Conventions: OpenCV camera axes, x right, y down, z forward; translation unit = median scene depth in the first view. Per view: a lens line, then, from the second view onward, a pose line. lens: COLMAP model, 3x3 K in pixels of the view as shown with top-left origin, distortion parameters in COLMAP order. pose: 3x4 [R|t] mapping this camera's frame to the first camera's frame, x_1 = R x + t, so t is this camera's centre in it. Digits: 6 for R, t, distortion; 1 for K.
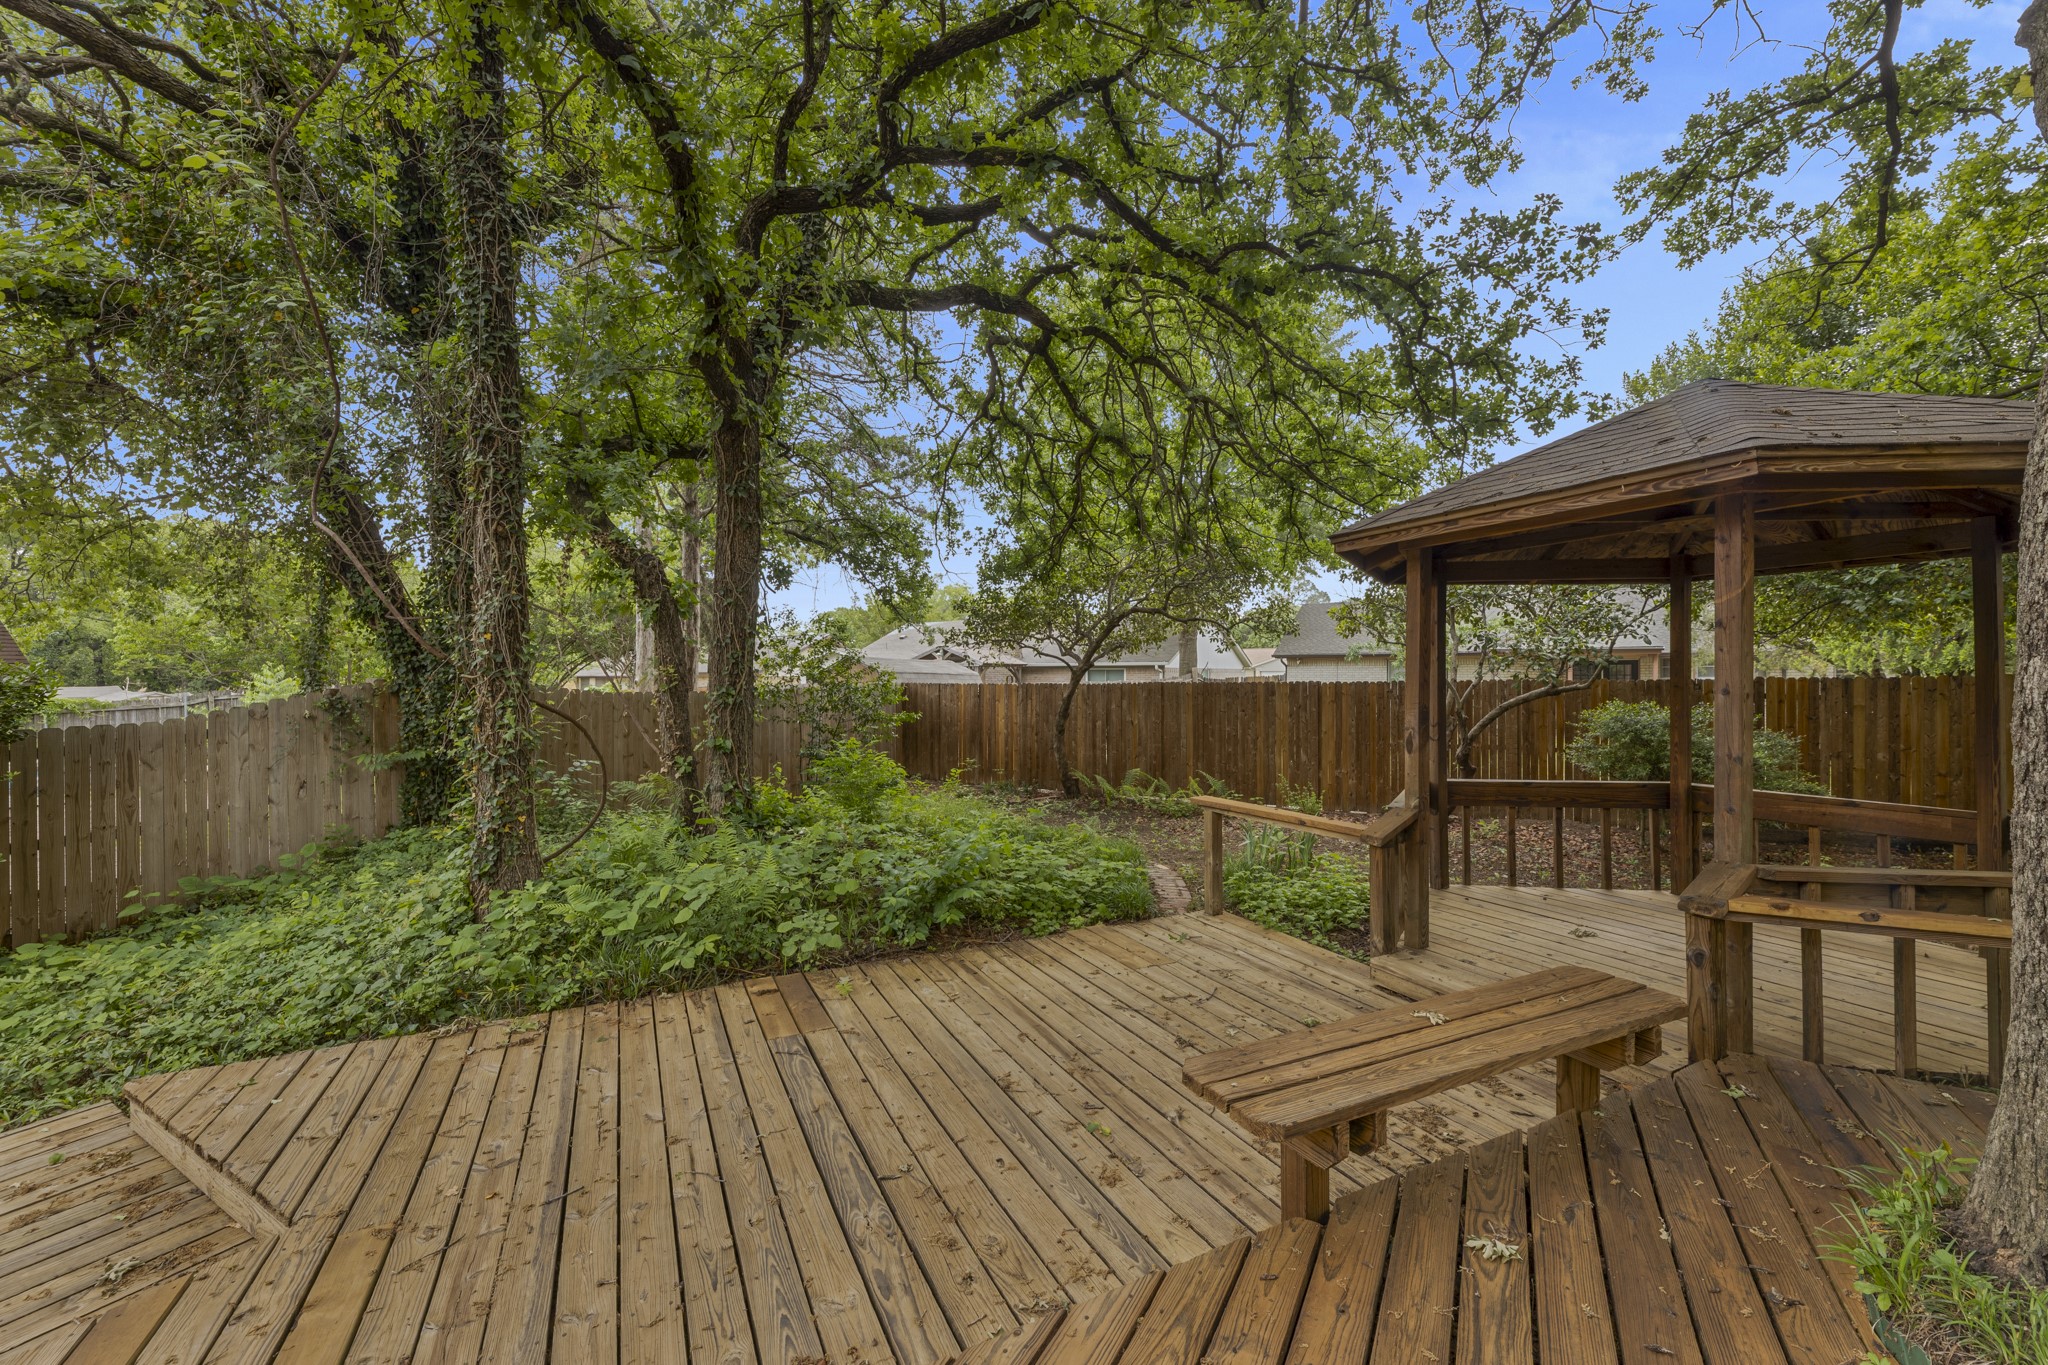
lens RADIAL K [[826.7, 0, 1014.8], [0, 826.7, 672.5], [0, 0, 1]] dist [0.002029, 0.000714]
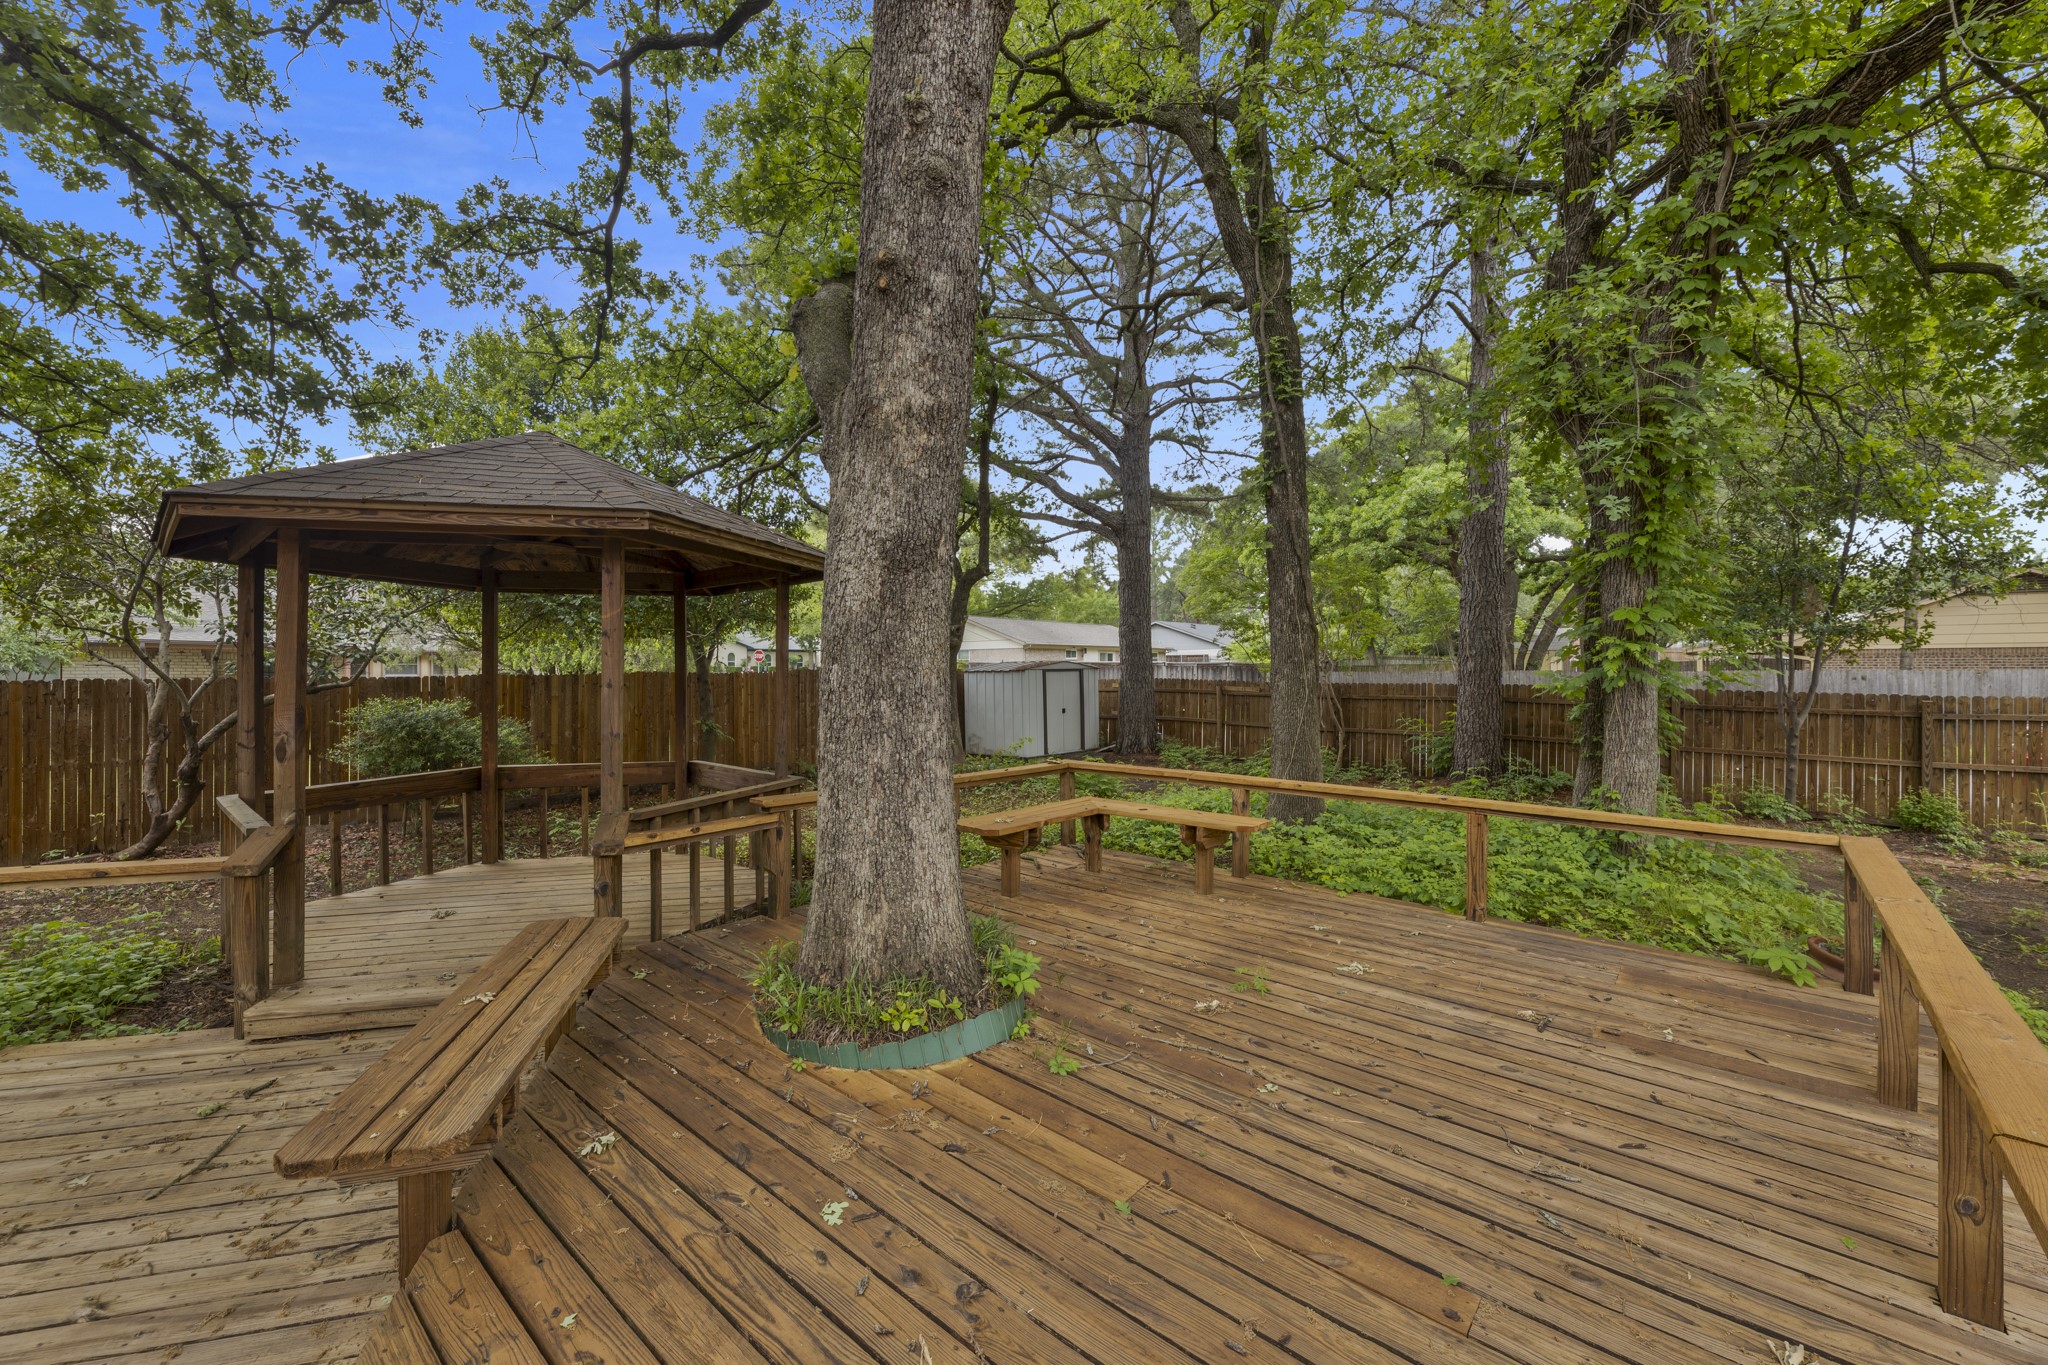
lens RADIAL K [[825.5, 0, 1011.8], [0, 825.5, 672.5], [0, 0, 1]] dist [-0.003344, 0.000664]
pose [[0.197234, 0.002704, 0.980353, -0.178908], [-0.005974, 0.999981, -0.001556, 0.000434], [-0.980338, -0.005550, 0.197247, 0.062946]]
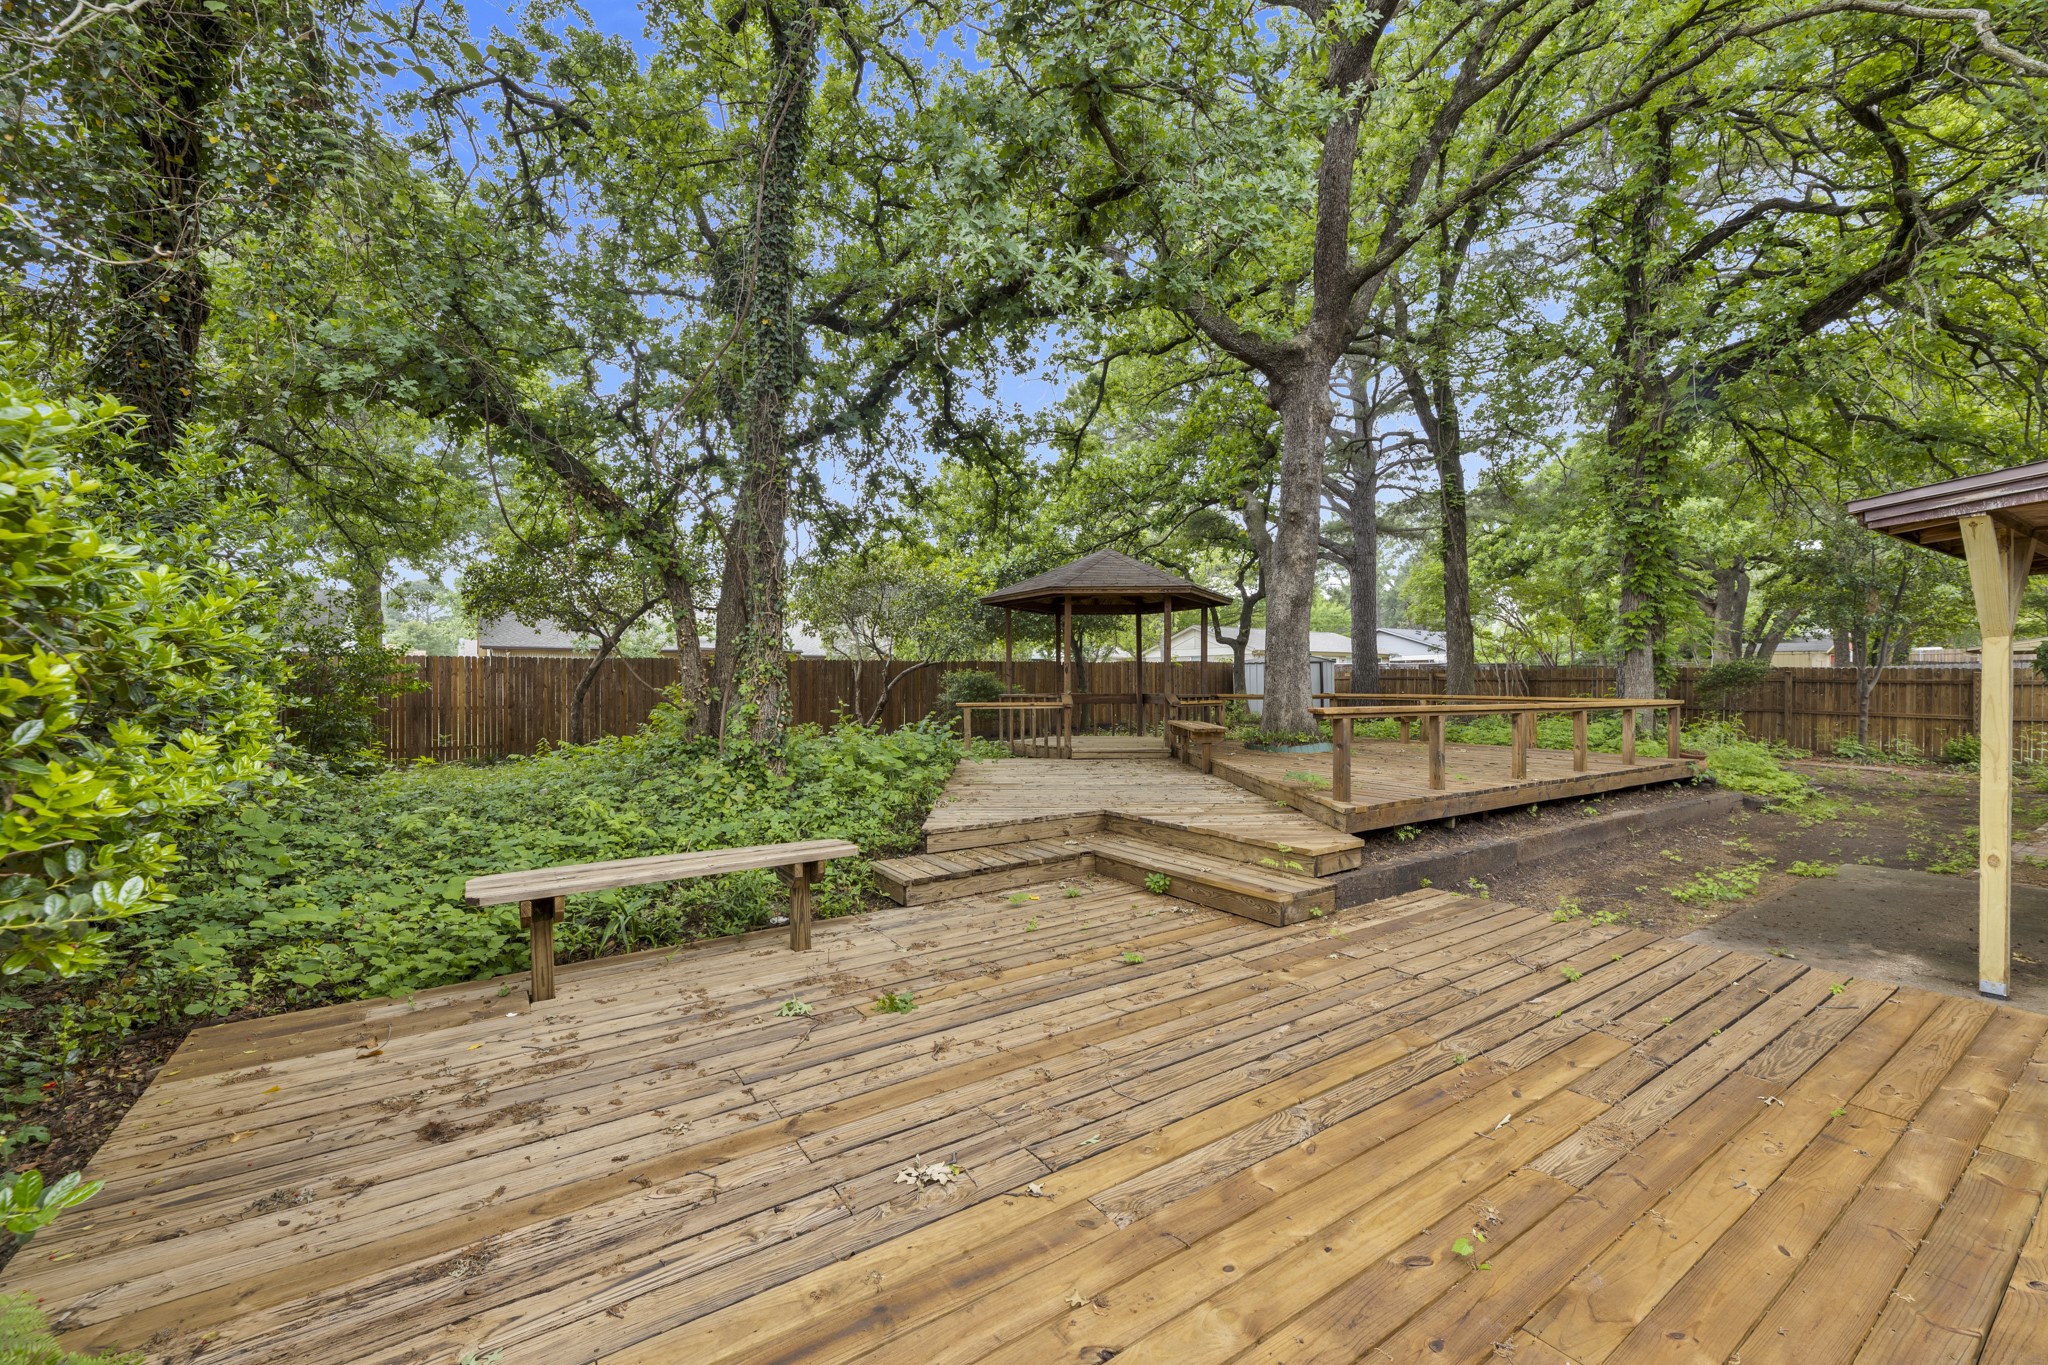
lens RADIAL K [[825.5, 0, 1011.8], [0, 825.5, 672.5], [0, 0, 1]] dist [-0.003344, 0.000664]
pose [[0.430393, 0.016098, 0.902498, -1.571747], [-0.008657, 0.999869, -0.013706, 0.108312], [-0.902600, -0.001914, 0.430476, 0.032346]]
